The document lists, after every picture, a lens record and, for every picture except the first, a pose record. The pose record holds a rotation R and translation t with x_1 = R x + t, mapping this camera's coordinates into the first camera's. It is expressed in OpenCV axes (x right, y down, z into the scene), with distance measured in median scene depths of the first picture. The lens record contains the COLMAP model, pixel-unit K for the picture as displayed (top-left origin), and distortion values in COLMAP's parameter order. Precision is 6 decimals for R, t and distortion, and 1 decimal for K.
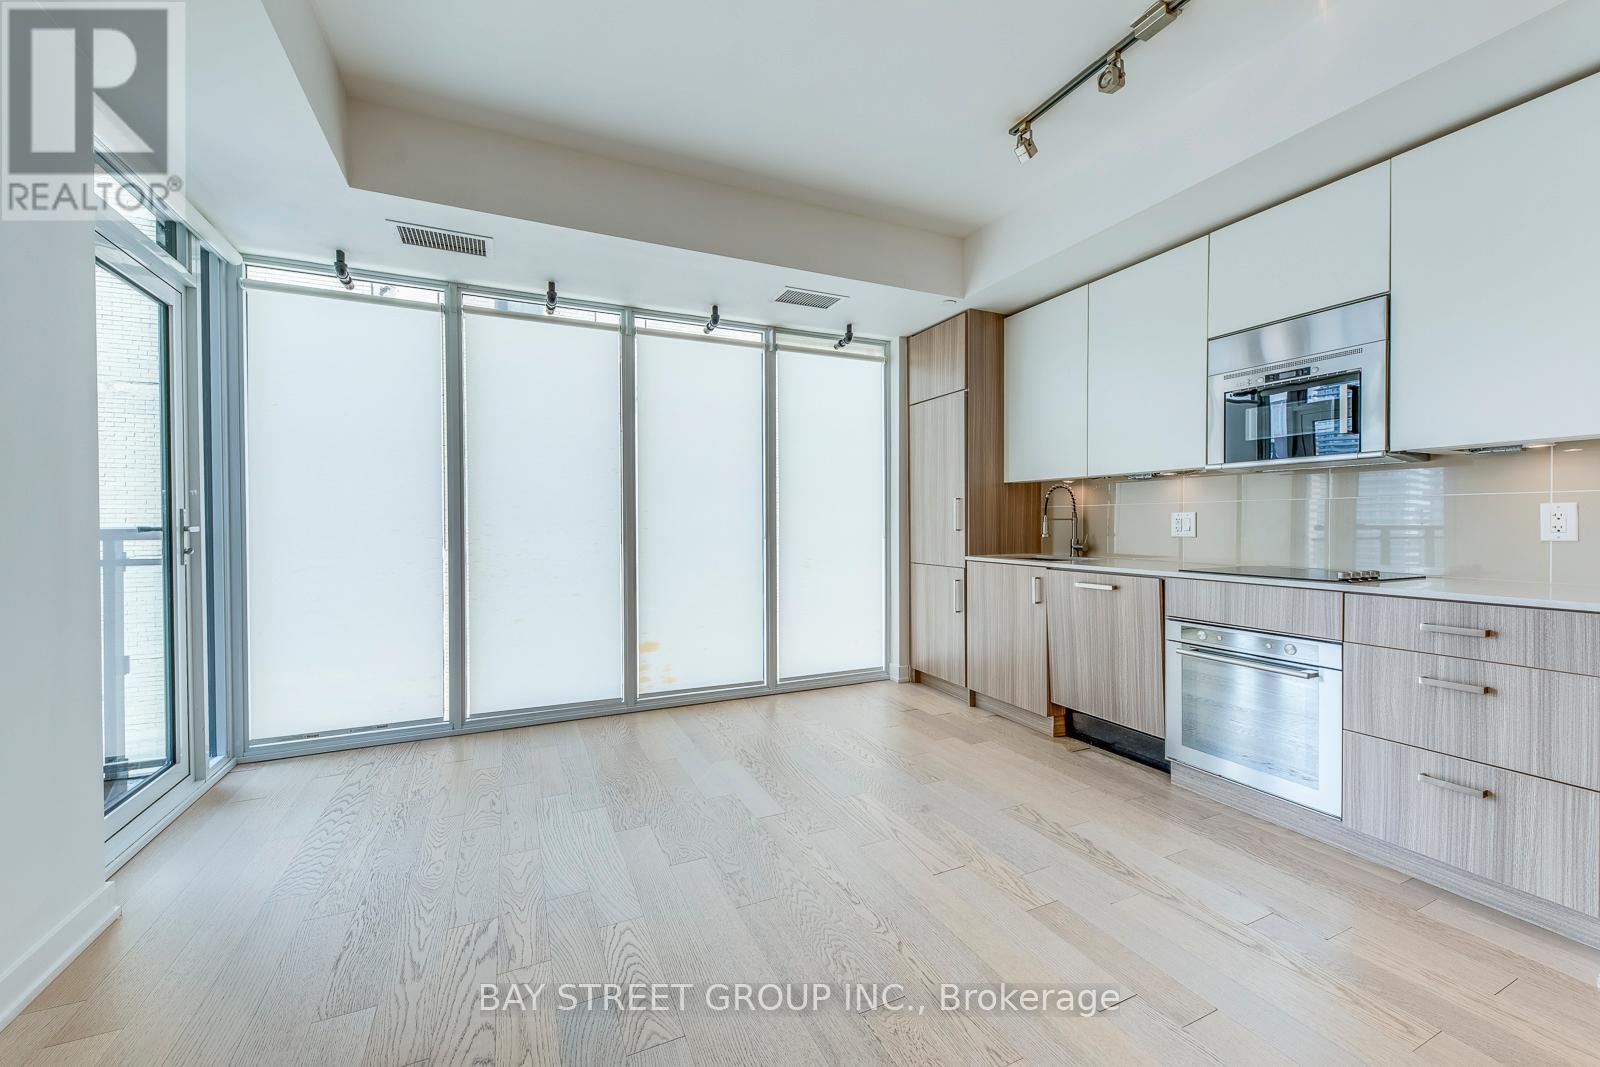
lens RADIAL K [[619.2, 0, 786.9], [0, 619.2, 527.6], [0, 0, 1]] dist [0.016257, -0.007351]
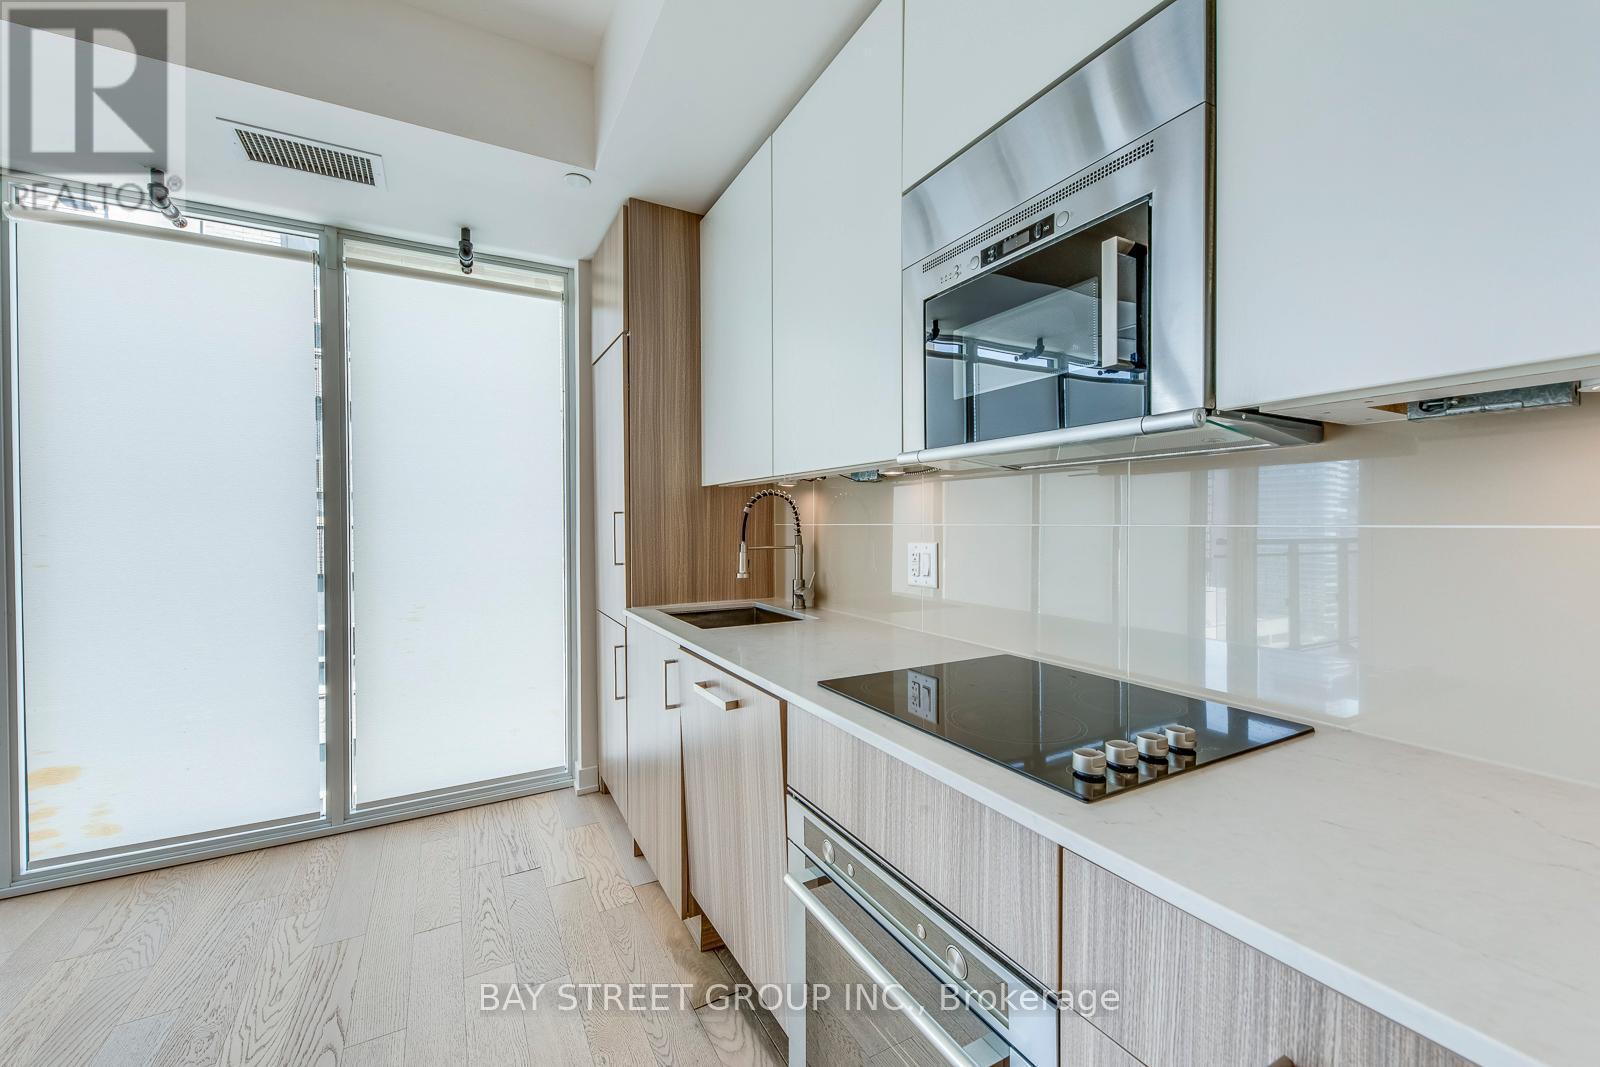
lens RADIAL K [[626.0, 0, 787.5], [0, 626.0, 528.0], [0, 0, 1]] dist [0.017032, -0.007734]
pose [[0.997248, -0.001573, 0.074122, 0.483884], [0.001623, 0.999998, -0.000621, -0.037935], [-0.074121, 0.000739, 0.997249, 0.457562]]
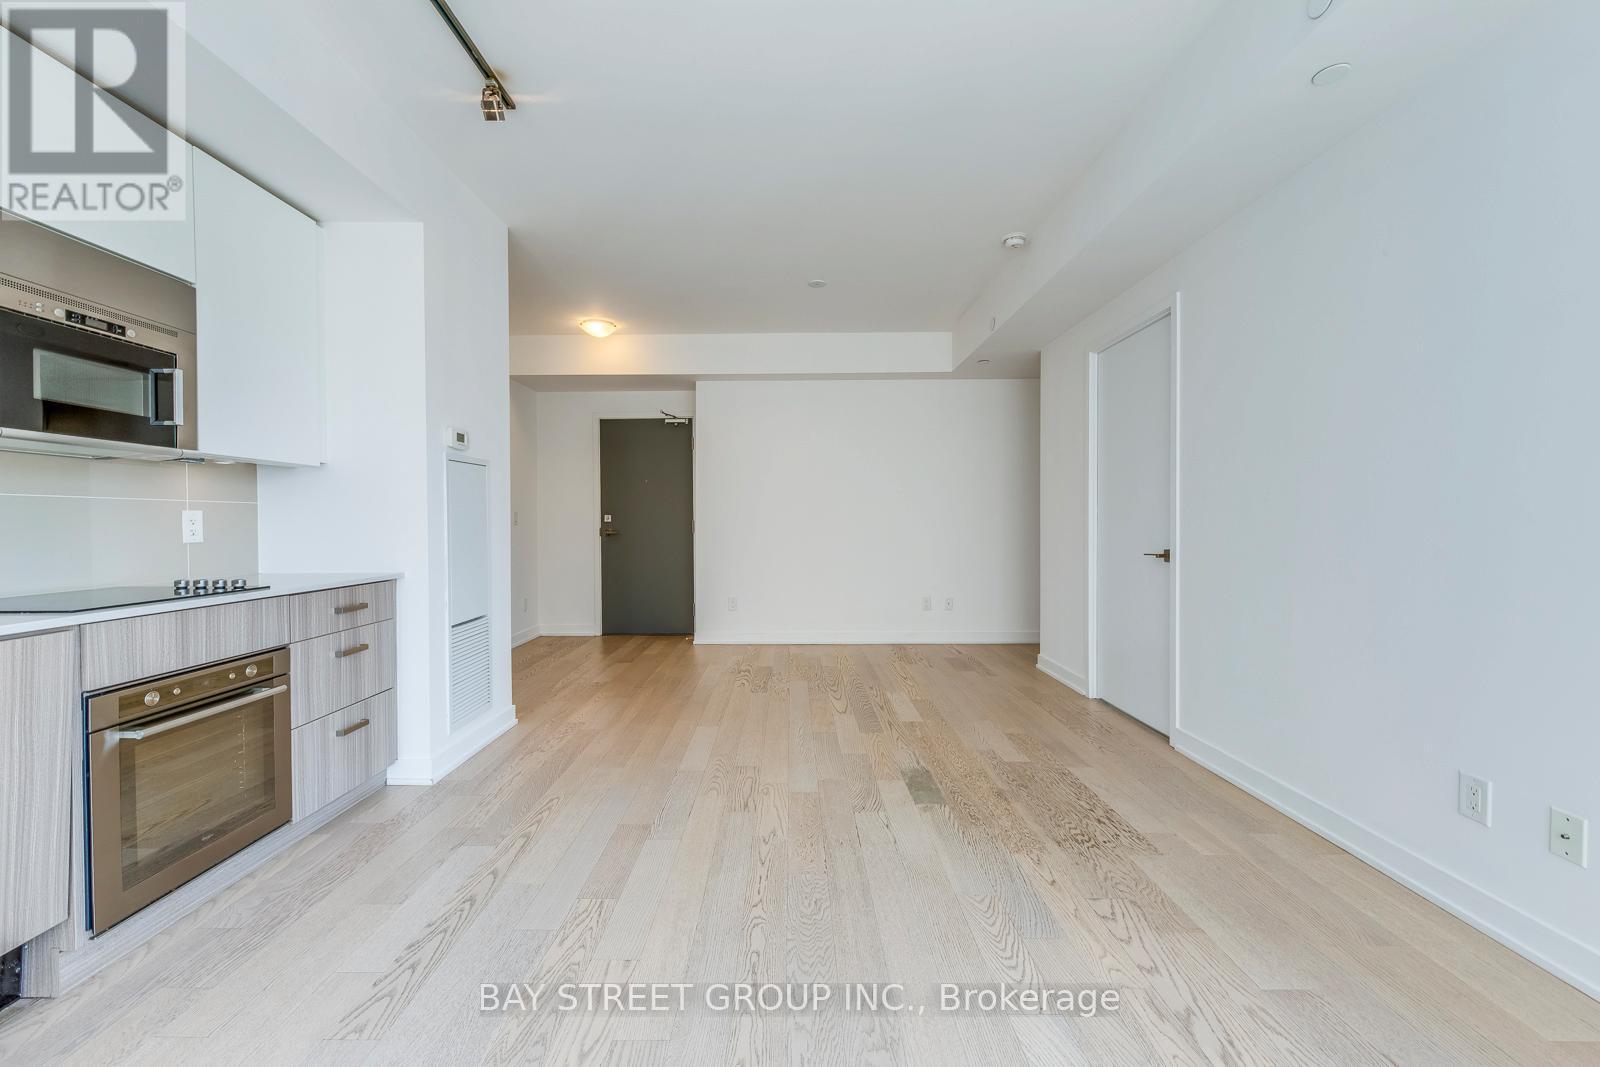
lens RADIAL K [[626.0, 0, 787.5], [0, 626.0, 528.0], [0, 0, 1]] dist [0.017032, -0.007734]
pose [[-0.908787, 0.003542, 0.417246, -0.179849], [0.011841, 0.999780, 0.017304, -0.009164], [-0.417093, 0.020666, -0.908629, 1.054486]]
